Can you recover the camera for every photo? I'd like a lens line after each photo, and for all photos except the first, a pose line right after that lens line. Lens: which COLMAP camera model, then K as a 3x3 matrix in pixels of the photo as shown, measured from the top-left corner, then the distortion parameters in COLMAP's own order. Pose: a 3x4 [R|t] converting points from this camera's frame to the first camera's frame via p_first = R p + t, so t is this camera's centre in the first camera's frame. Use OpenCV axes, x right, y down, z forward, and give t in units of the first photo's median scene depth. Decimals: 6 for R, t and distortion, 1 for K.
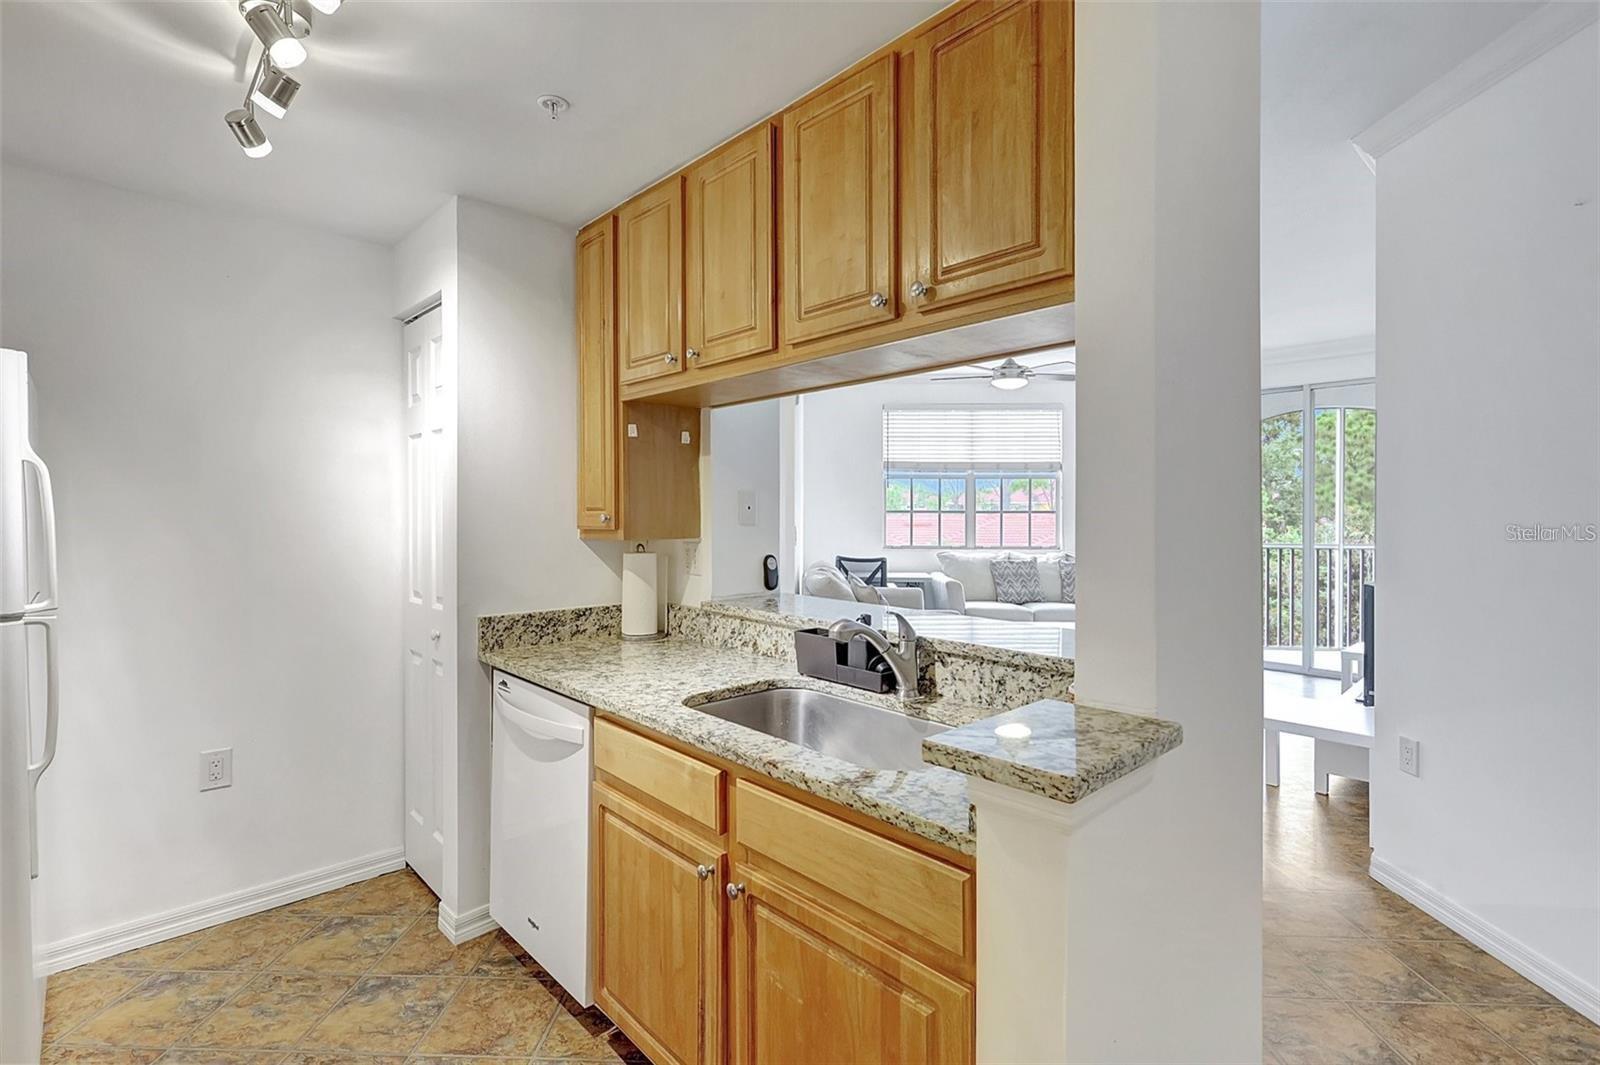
lens RADIAL K [[743.2, 0, 797.8], [0, 743.2, 522.0], [0, 0, 1]] dist [0.002292, 0.000301]
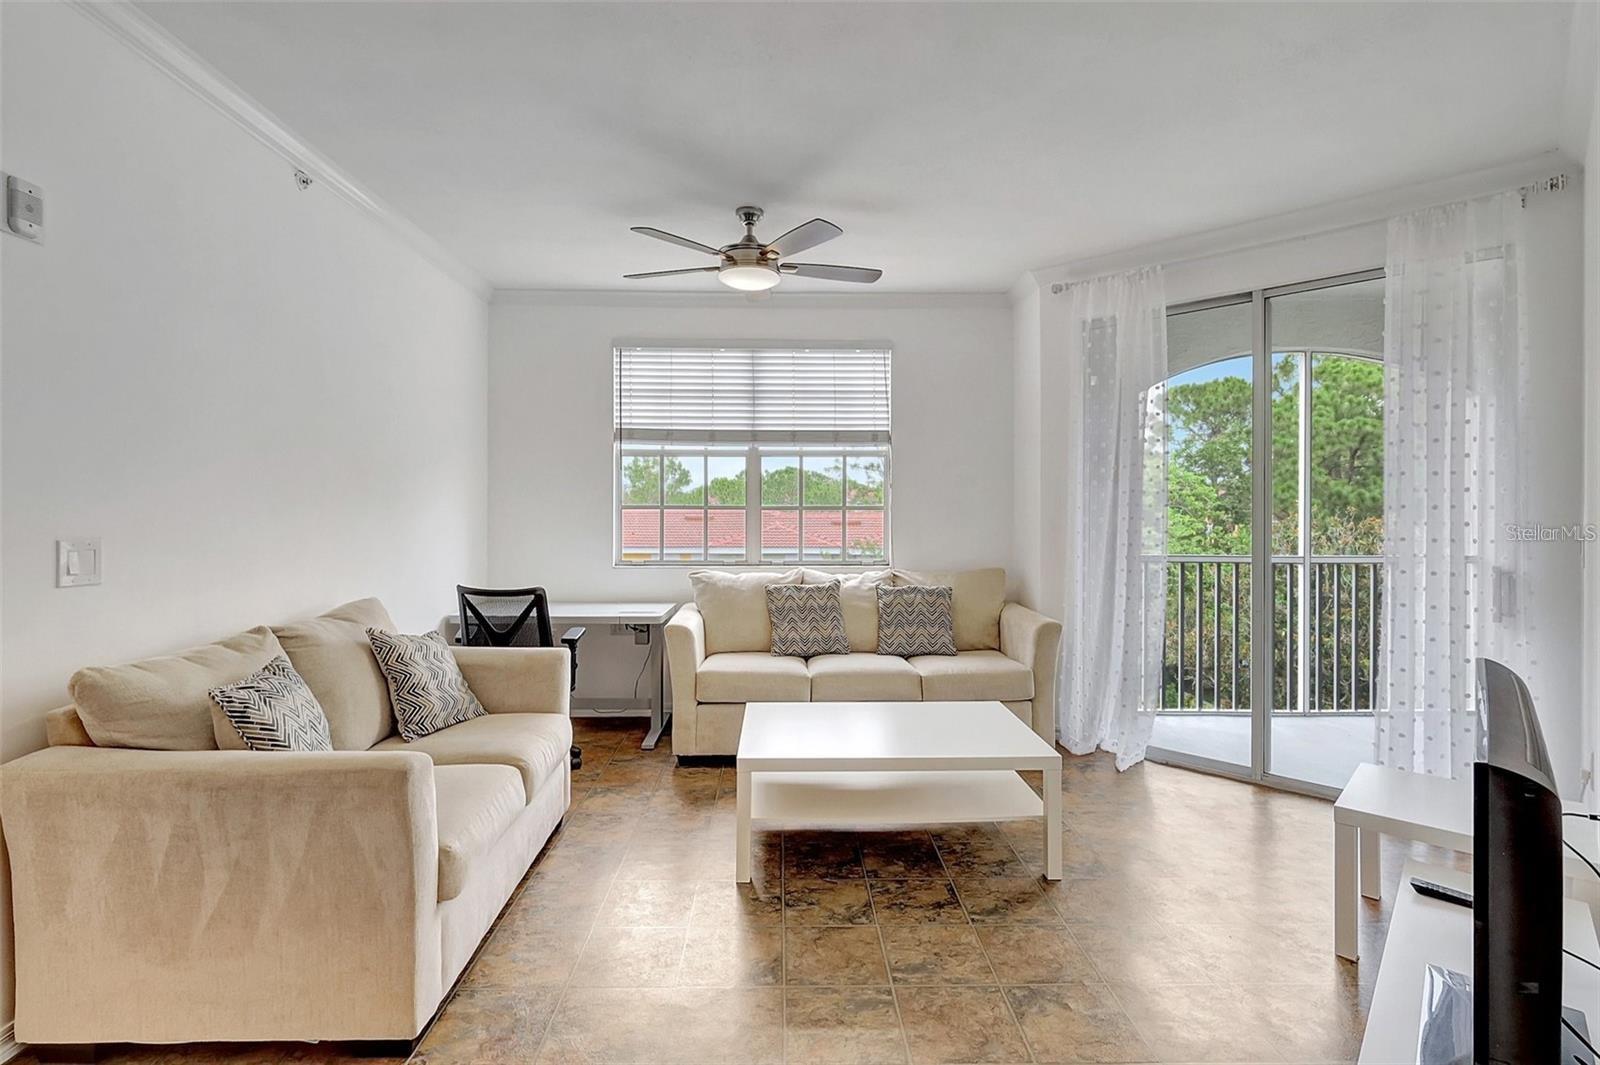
lens RADIAL K [[743.2, 0, 800.0], [0, 743.2, 521.5], [0, 0, 1]] dist [0.002292, 0.000301]
pose [[0.998681, -0.001370, 0.051335, 0.250375], [0.001250, 0.999996, 0.002383, -0.003156], [-0.051338, -0.002315, 0.998679, 0.370439]]
